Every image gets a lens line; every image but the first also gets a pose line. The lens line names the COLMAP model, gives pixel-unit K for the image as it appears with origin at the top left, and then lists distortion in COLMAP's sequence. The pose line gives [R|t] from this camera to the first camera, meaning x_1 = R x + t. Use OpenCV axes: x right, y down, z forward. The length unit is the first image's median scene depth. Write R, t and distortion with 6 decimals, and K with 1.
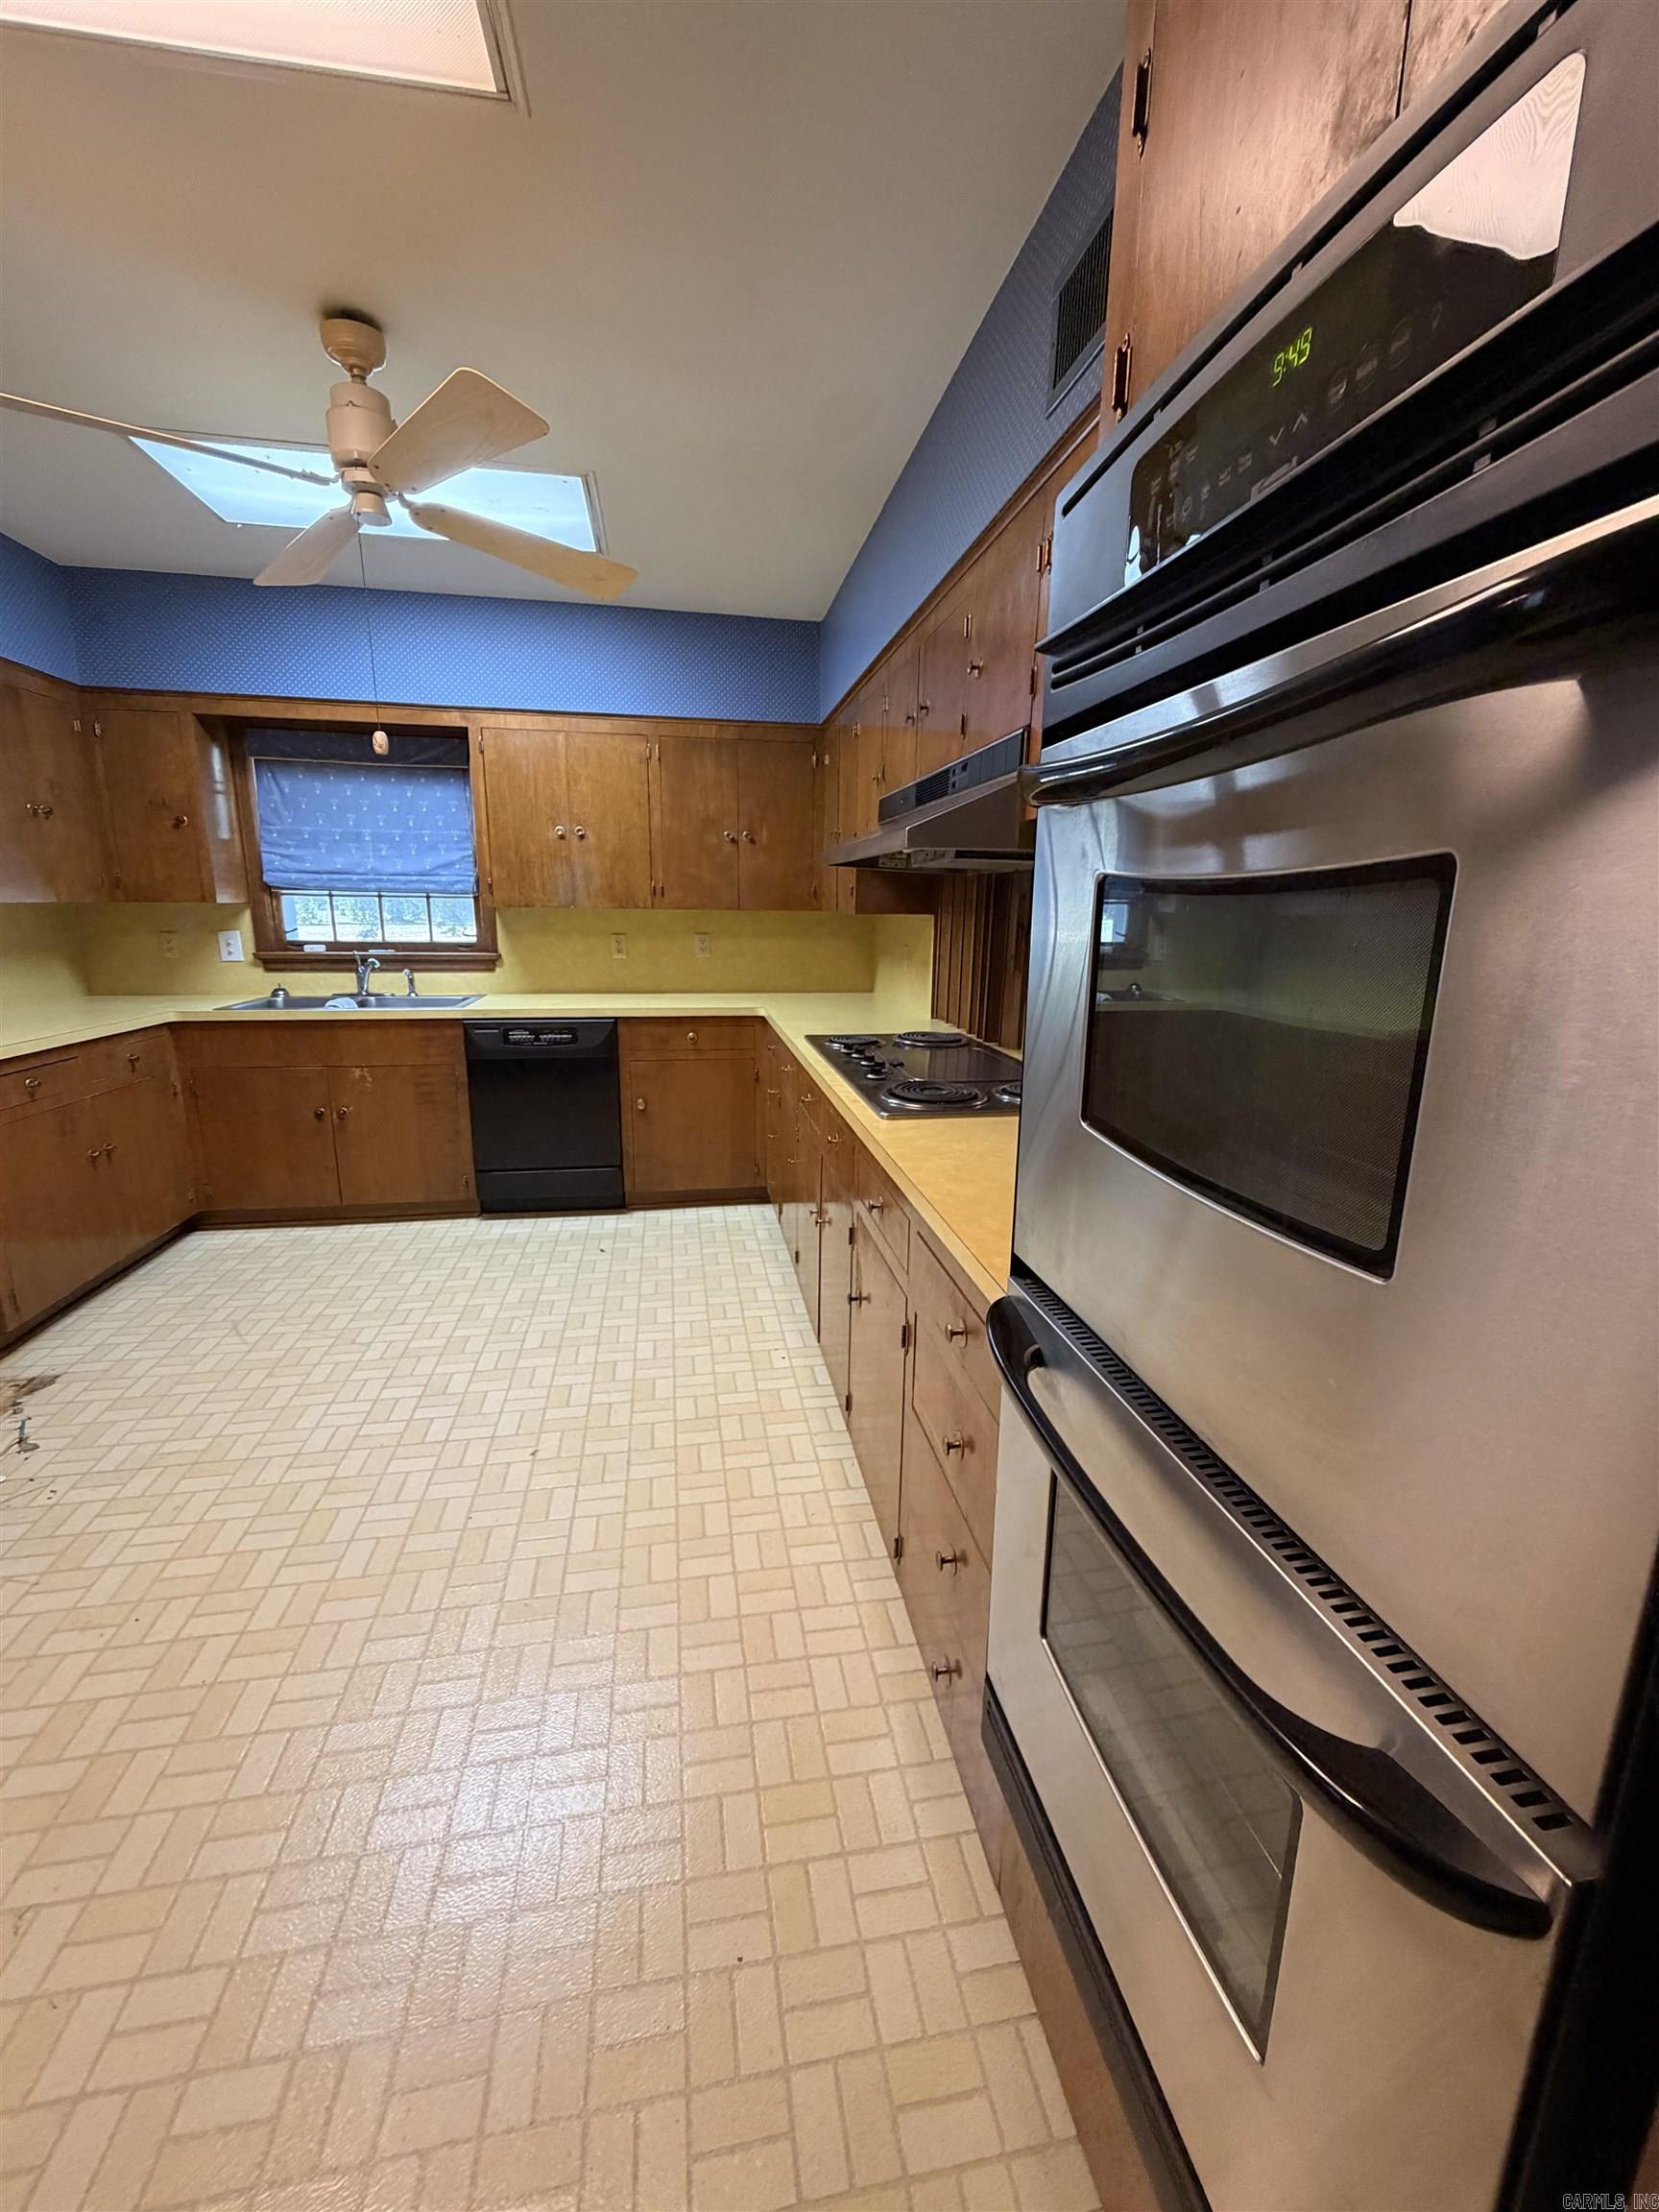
lens RADIAL K [[884.0, 0, 829.5], [0, 884.0, 1106.0], [0, 0, 1]] dist [0.001336, 0.000438]
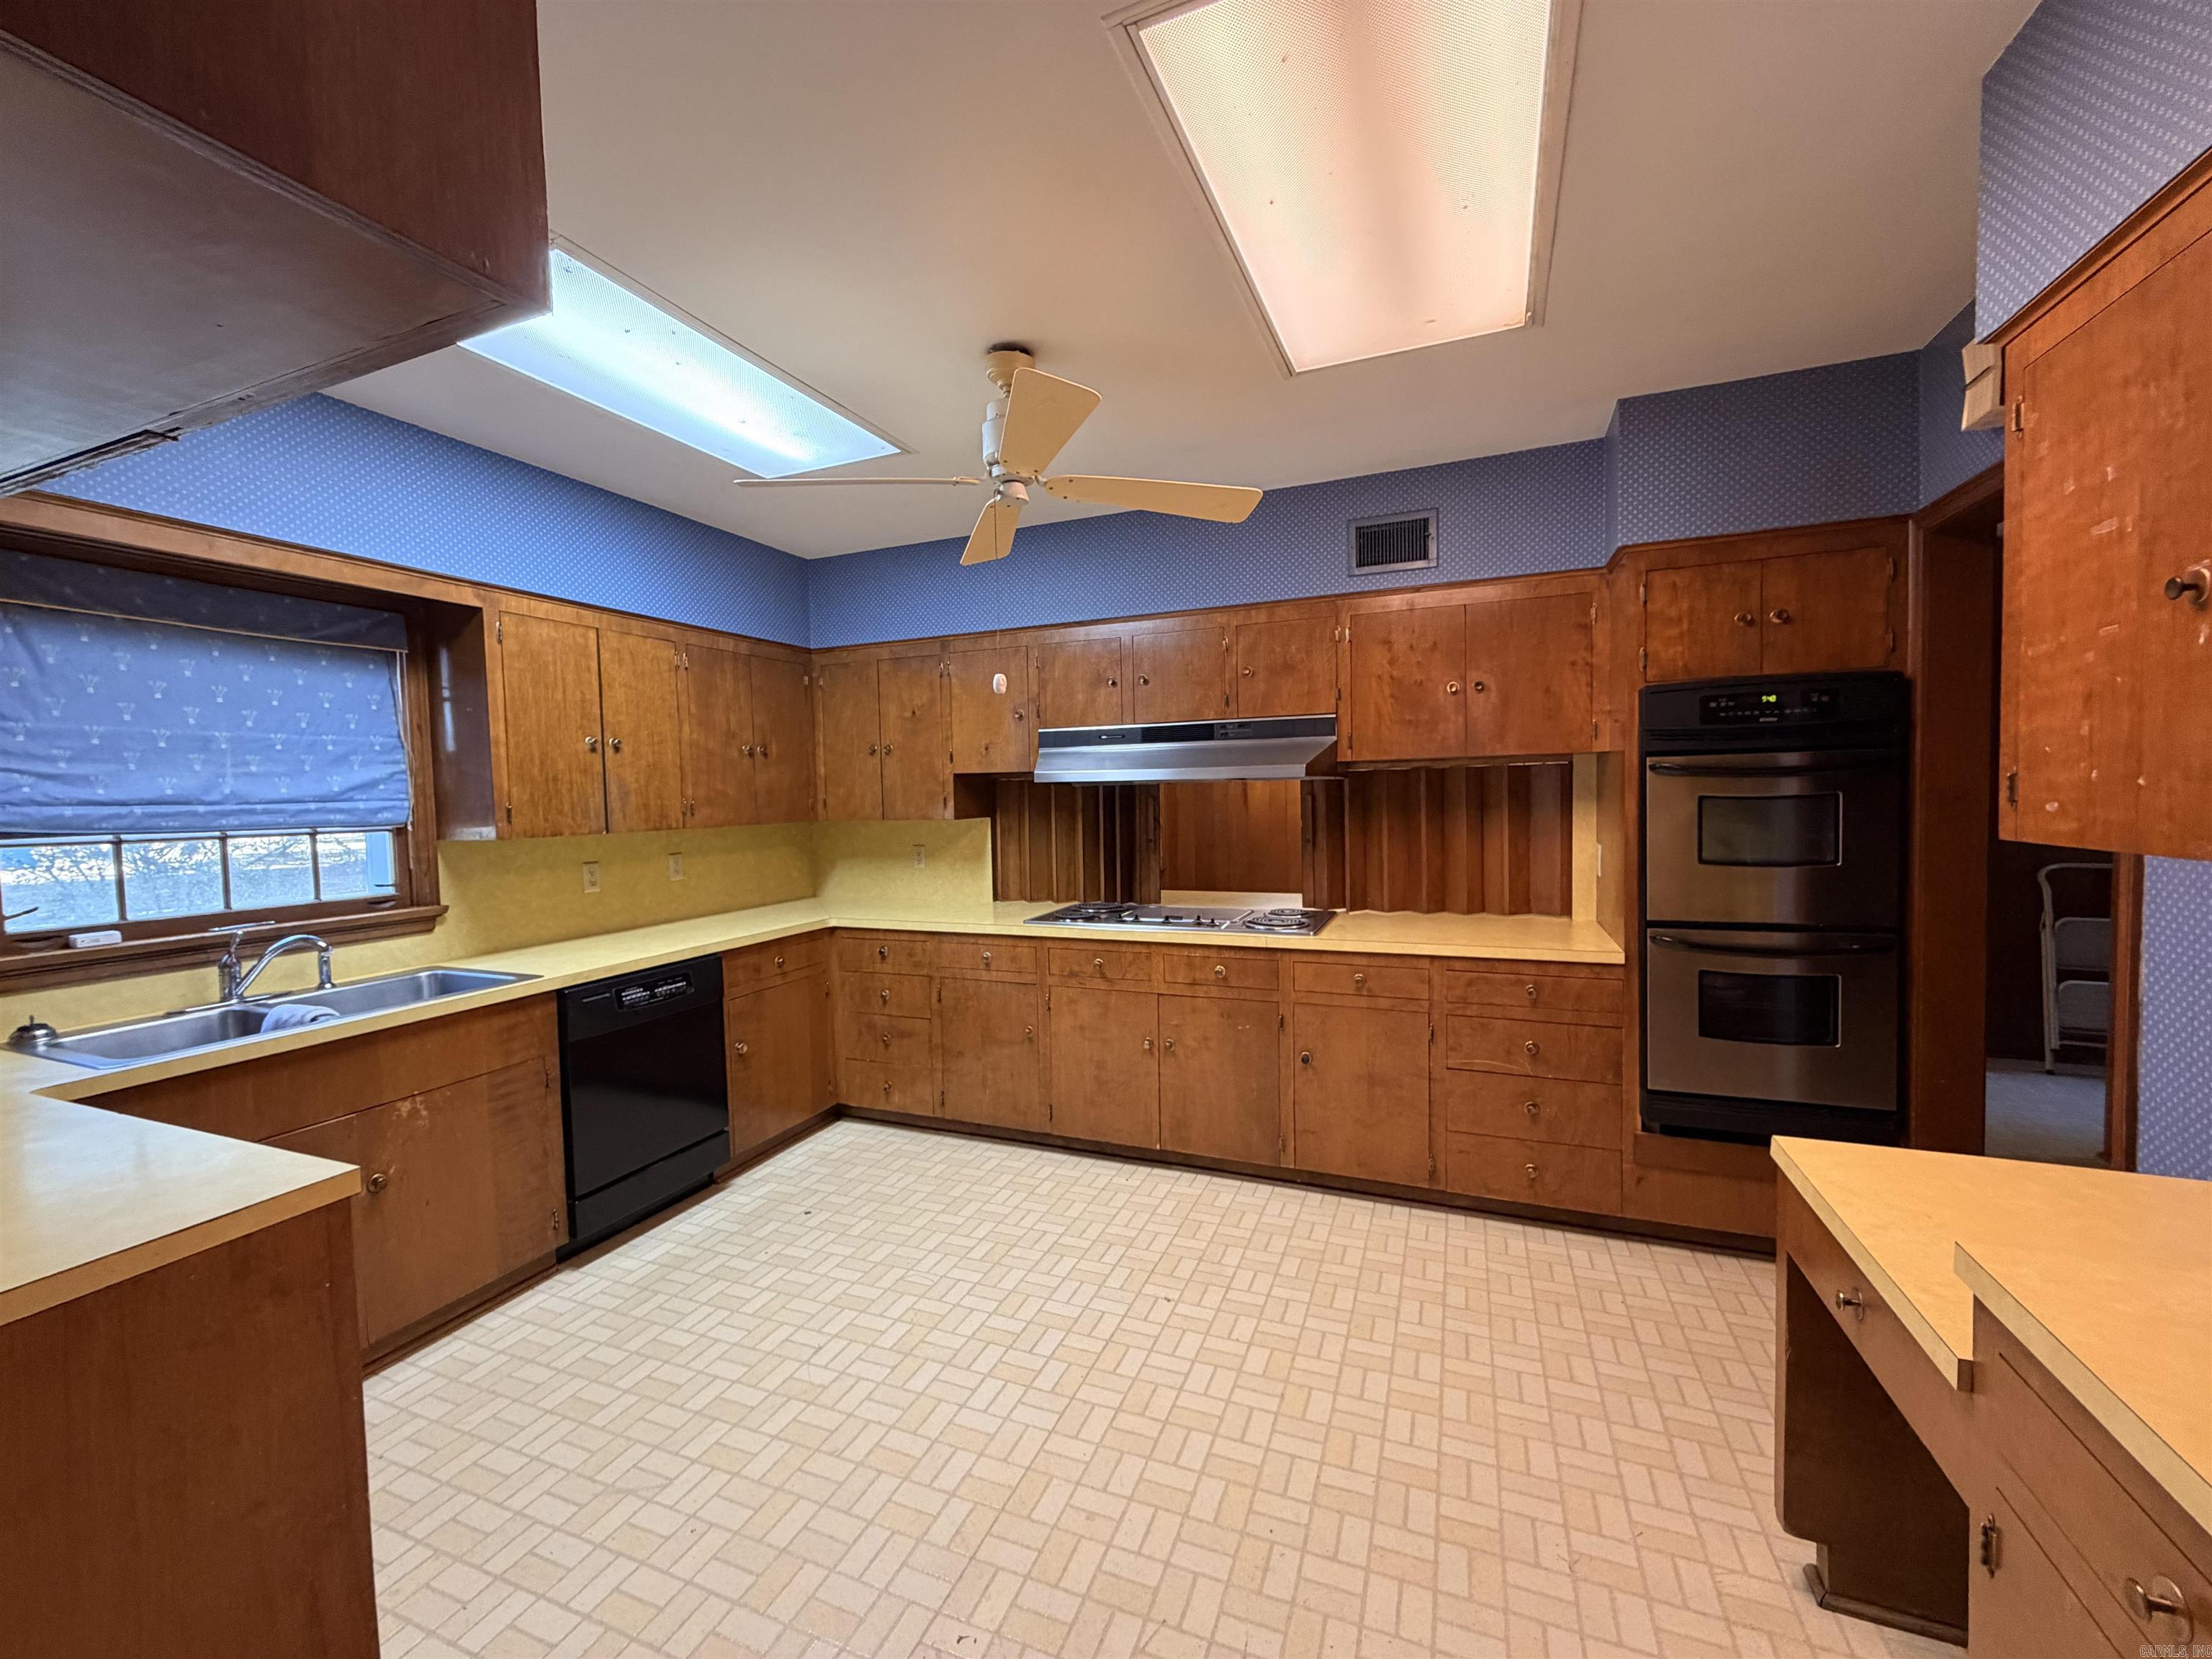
lens RADIAL K [[884.0, 0, 1103.4], [0, 884.0, 834.2], [0, 0, 1]] dist [0.001336, 0.000438]
pose [[0.533104, -0.067998, 0.843313, -0.739710], [0.218626, 0.973983, -0.059671, -0.076428], [-0.817315, 0.216181, 0.534100, 0.196941]]
